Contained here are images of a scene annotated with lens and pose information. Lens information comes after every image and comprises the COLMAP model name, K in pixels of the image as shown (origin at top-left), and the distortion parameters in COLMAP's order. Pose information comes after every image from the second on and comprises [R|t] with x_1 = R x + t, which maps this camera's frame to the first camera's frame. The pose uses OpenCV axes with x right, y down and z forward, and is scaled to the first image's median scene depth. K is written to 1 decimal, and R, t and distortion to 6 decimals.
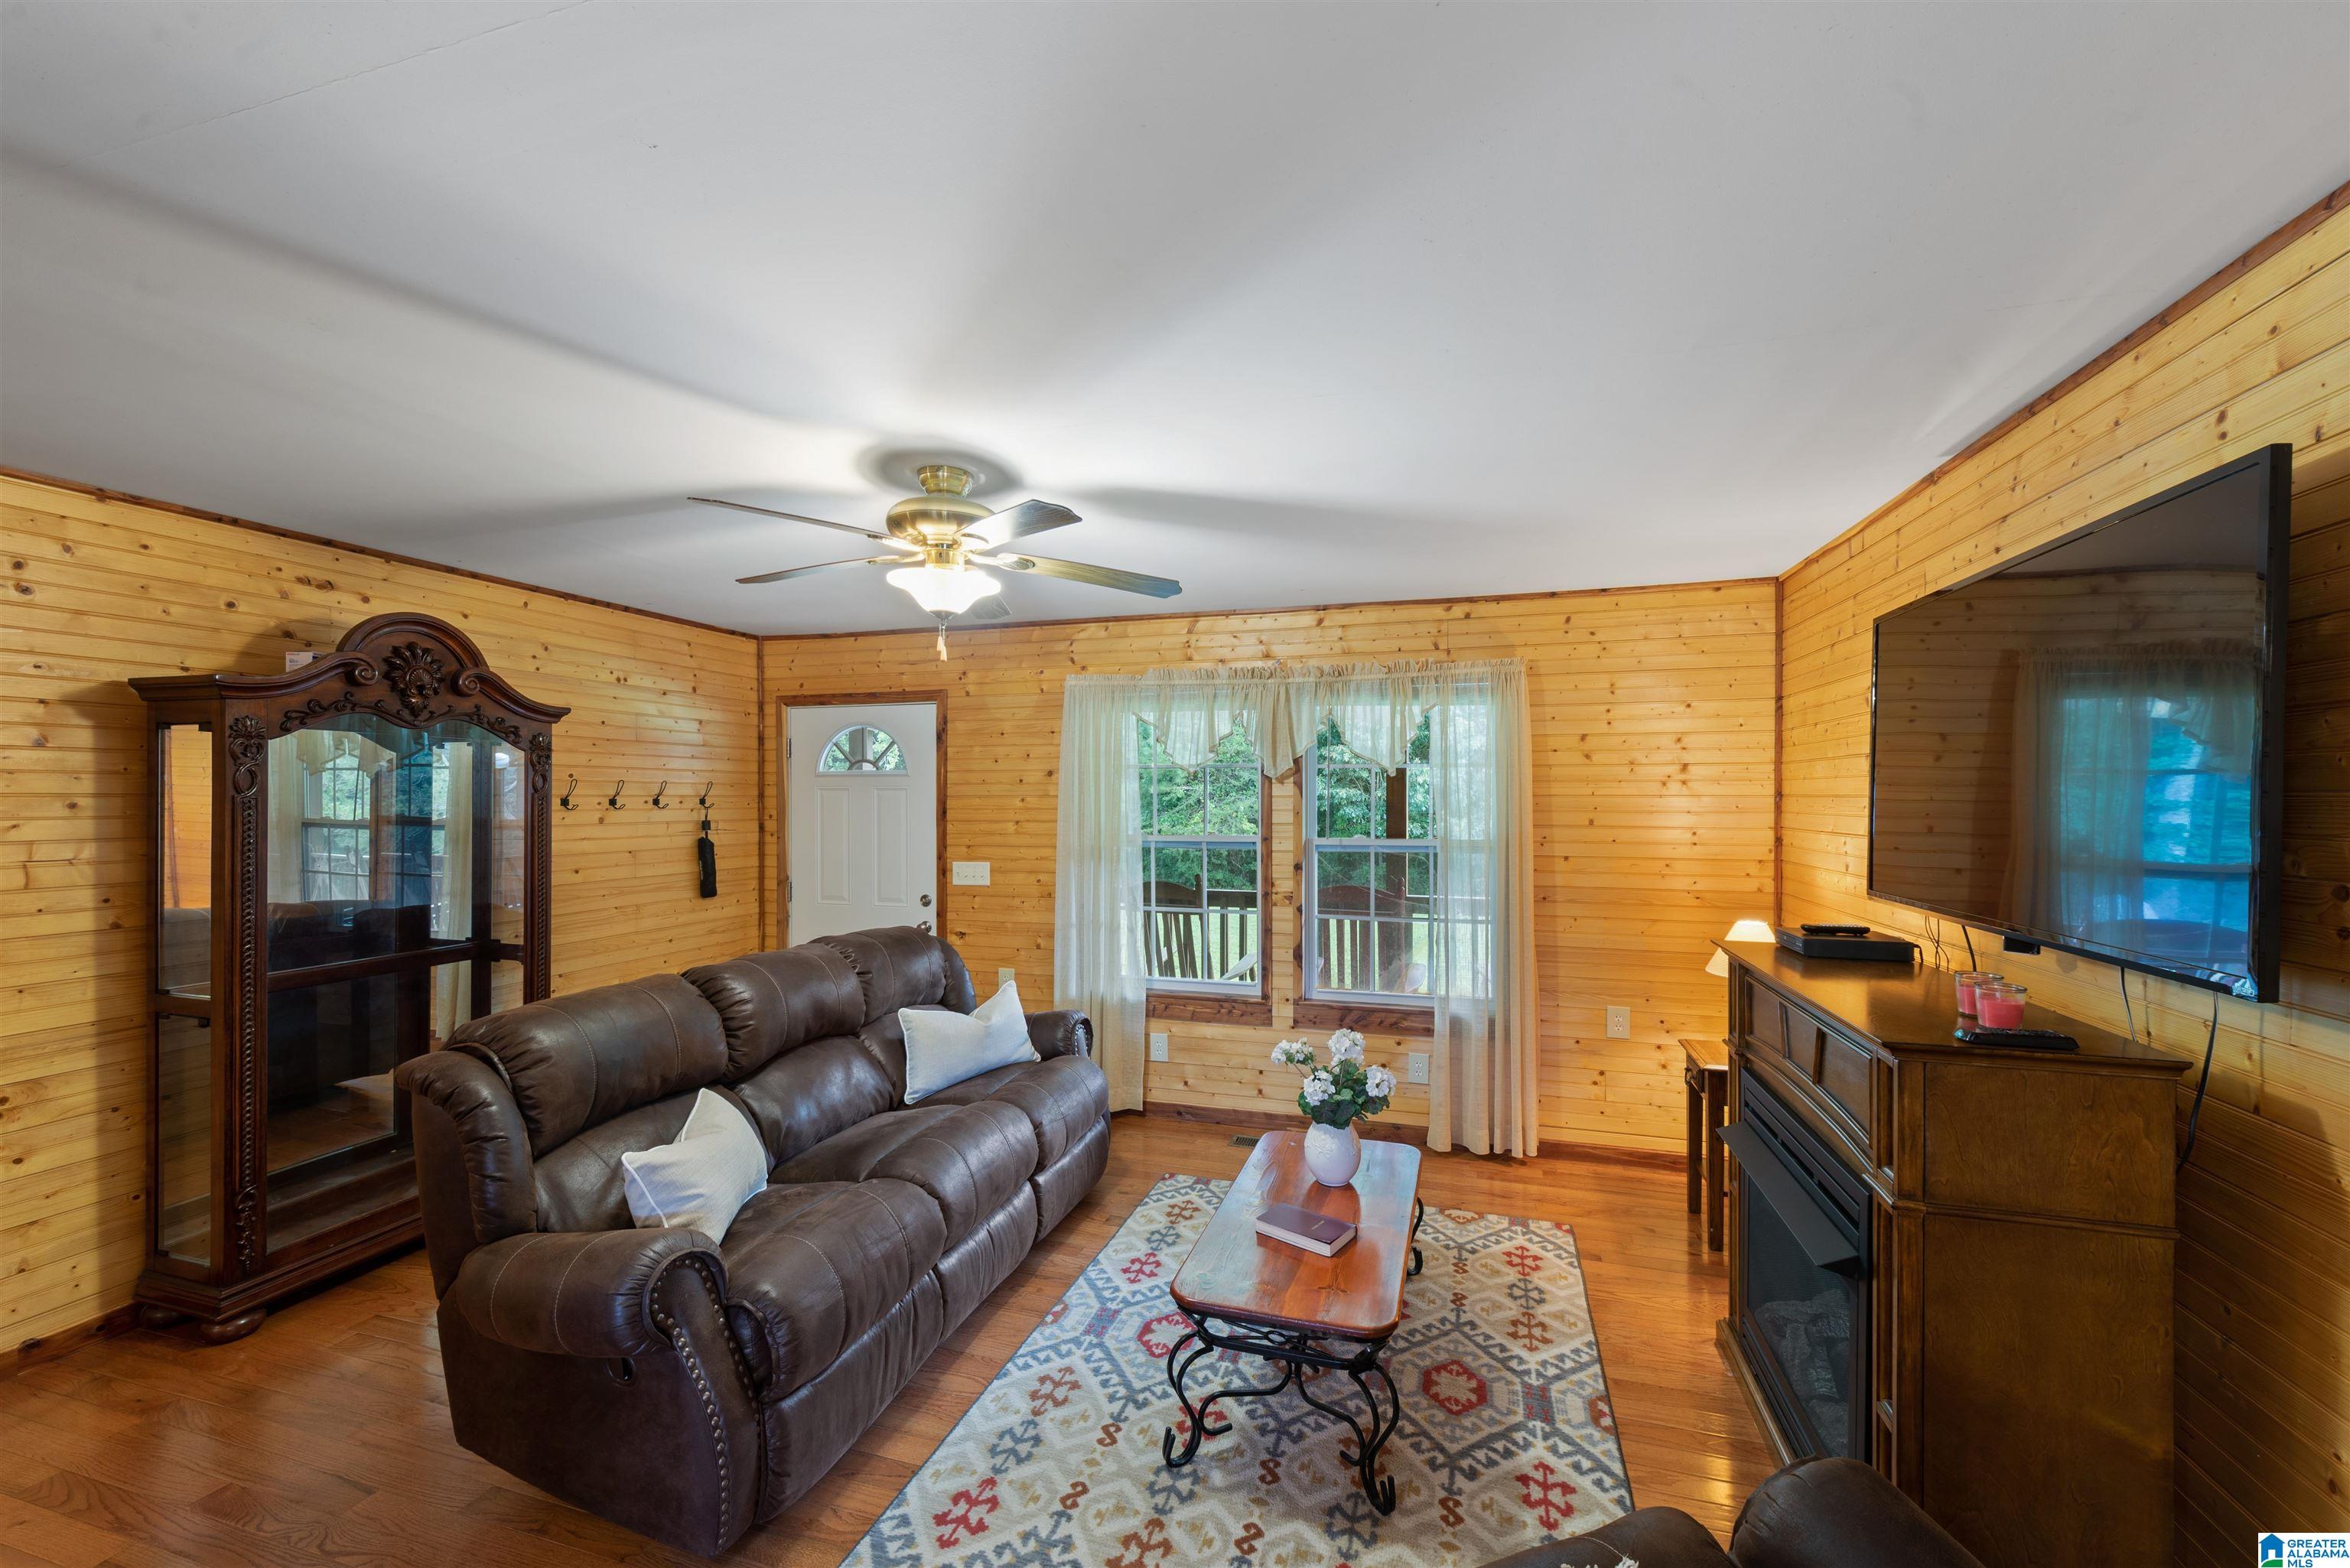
lens RADIAL K [[927.9, 0, 1178.5], [0, 927.9, 799.0], [0, 0, 1]] dist [0.000306, -0.000560]
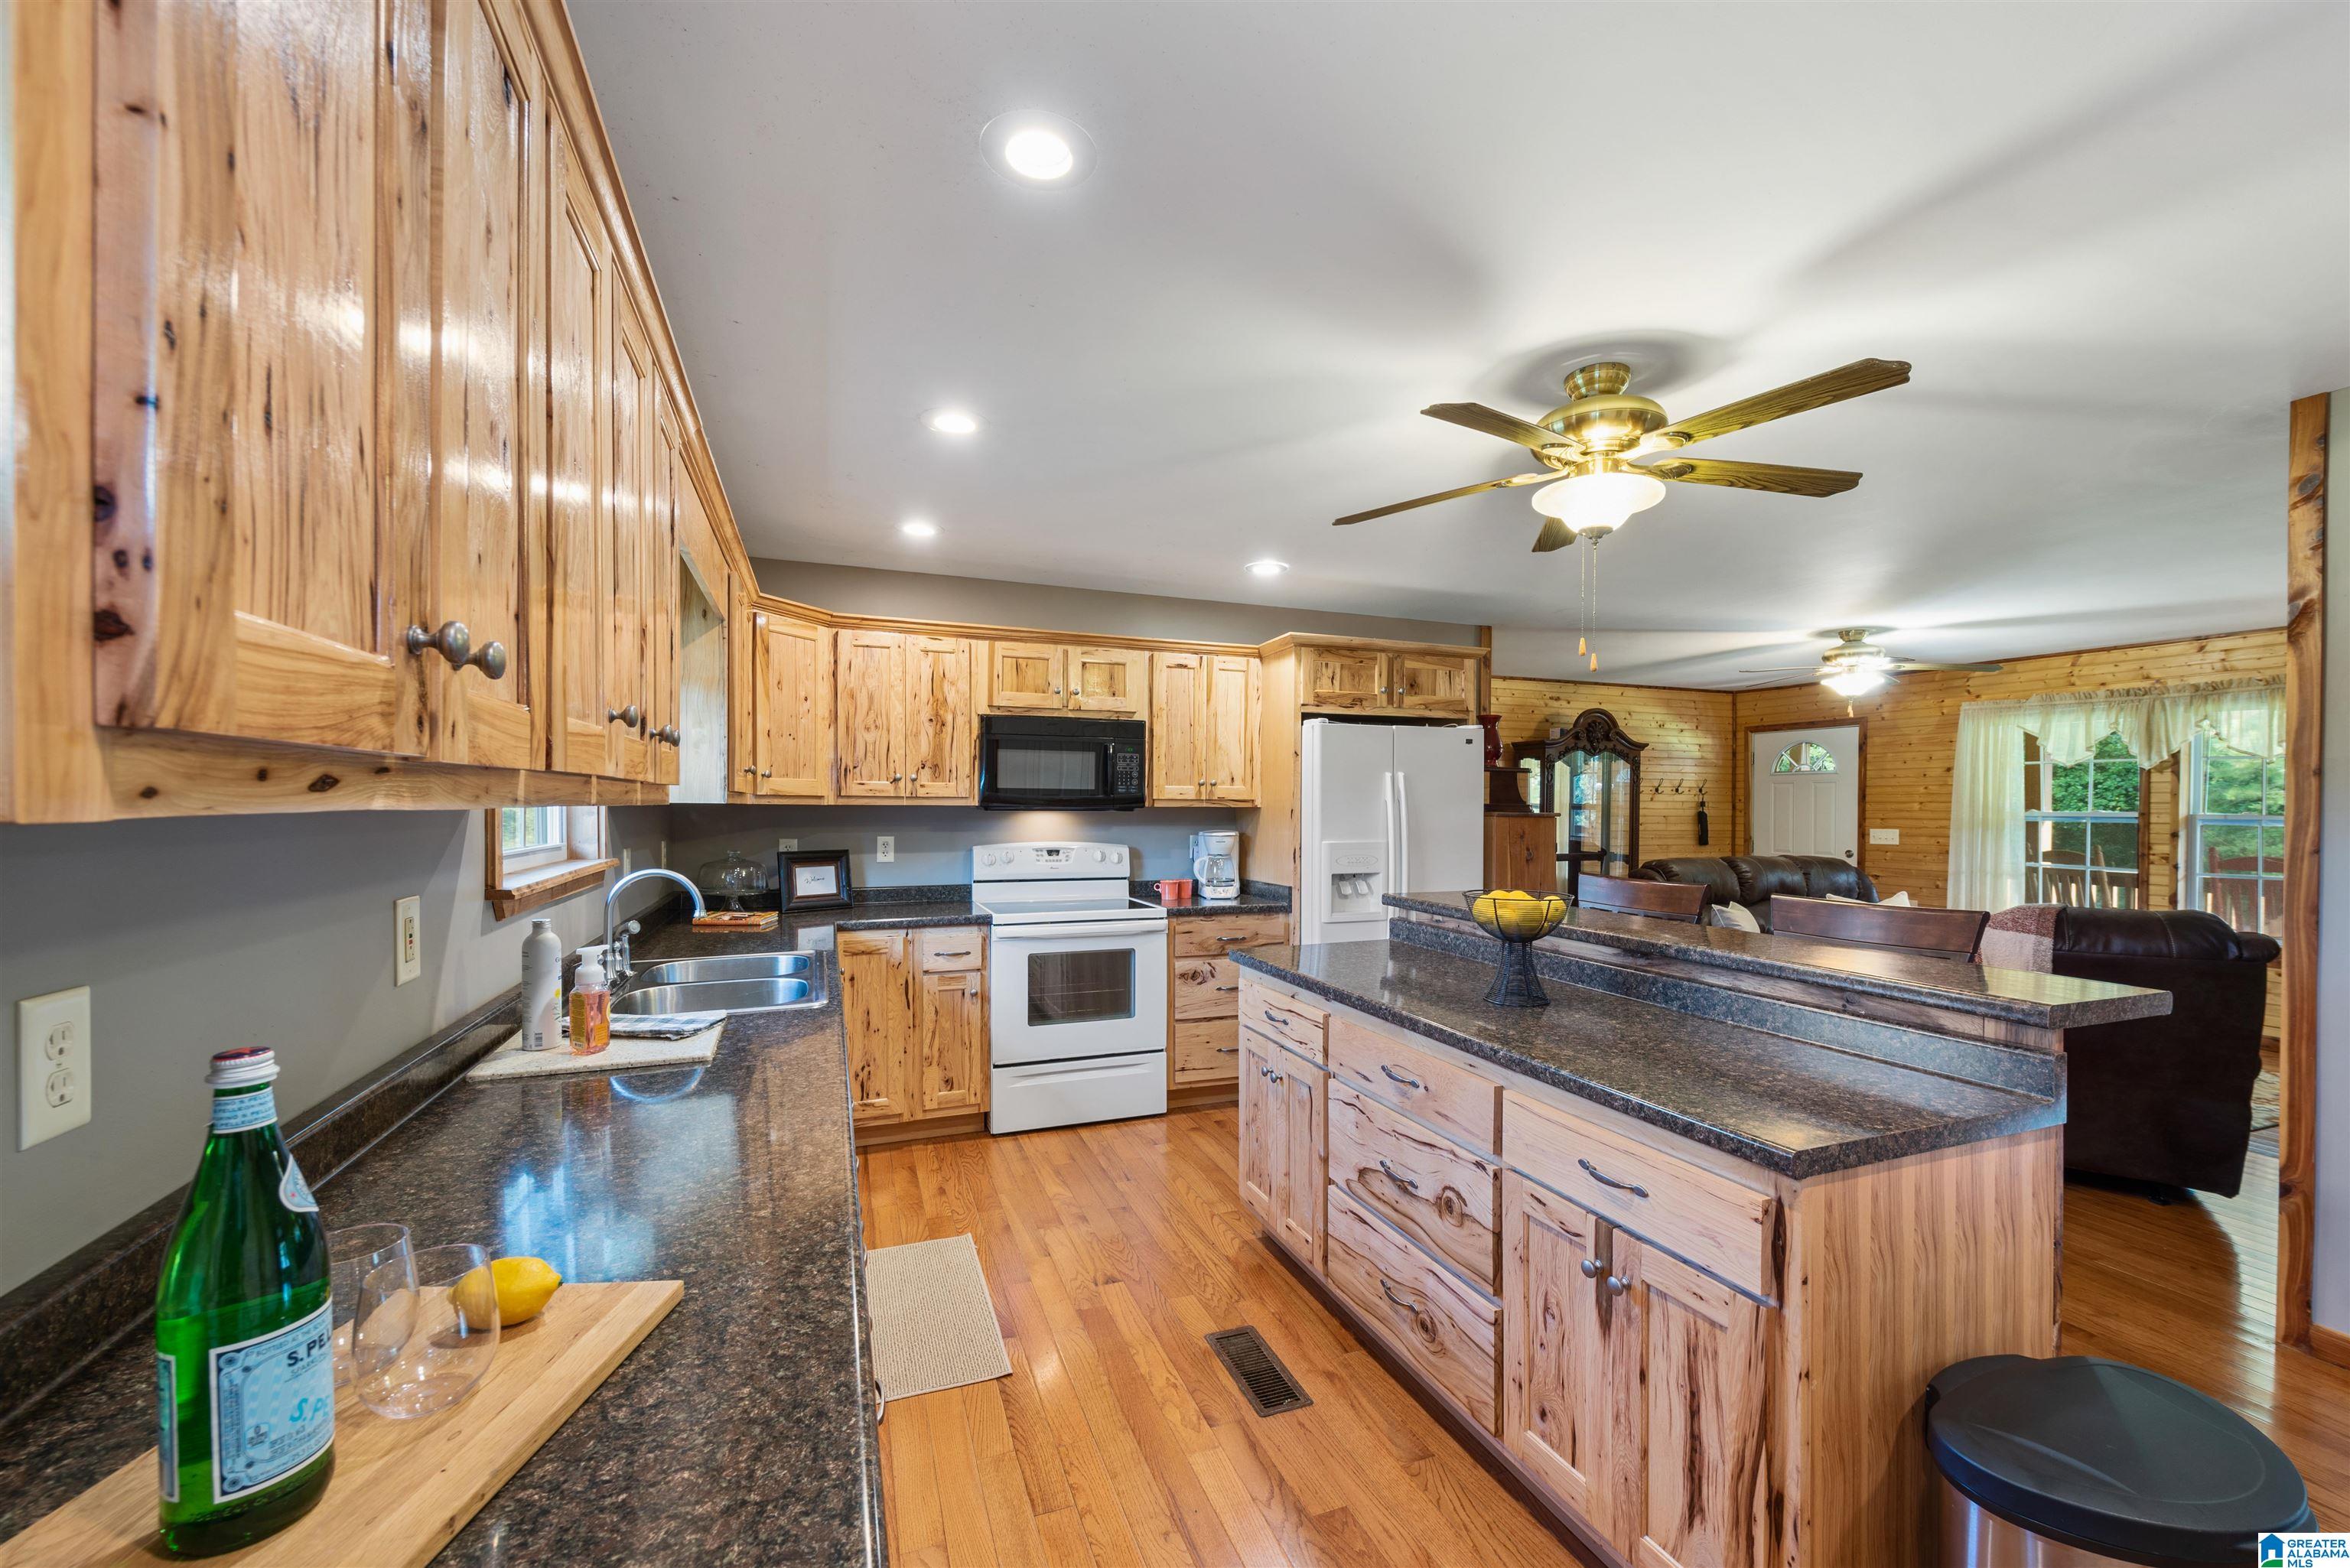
lens RADIAL K [[927.9, 0, 1198.4], [0, 927.9, 810.2], [0, 0, 1]] dist [0.000306, -0.000560]
pose [[0.623290, 0.009599, -0.781932, 0.319355], [-0.008747, 0.999948, 0.005303, 0.046418], [0.781942, 0.003534, 0.623341, -0.997031]]
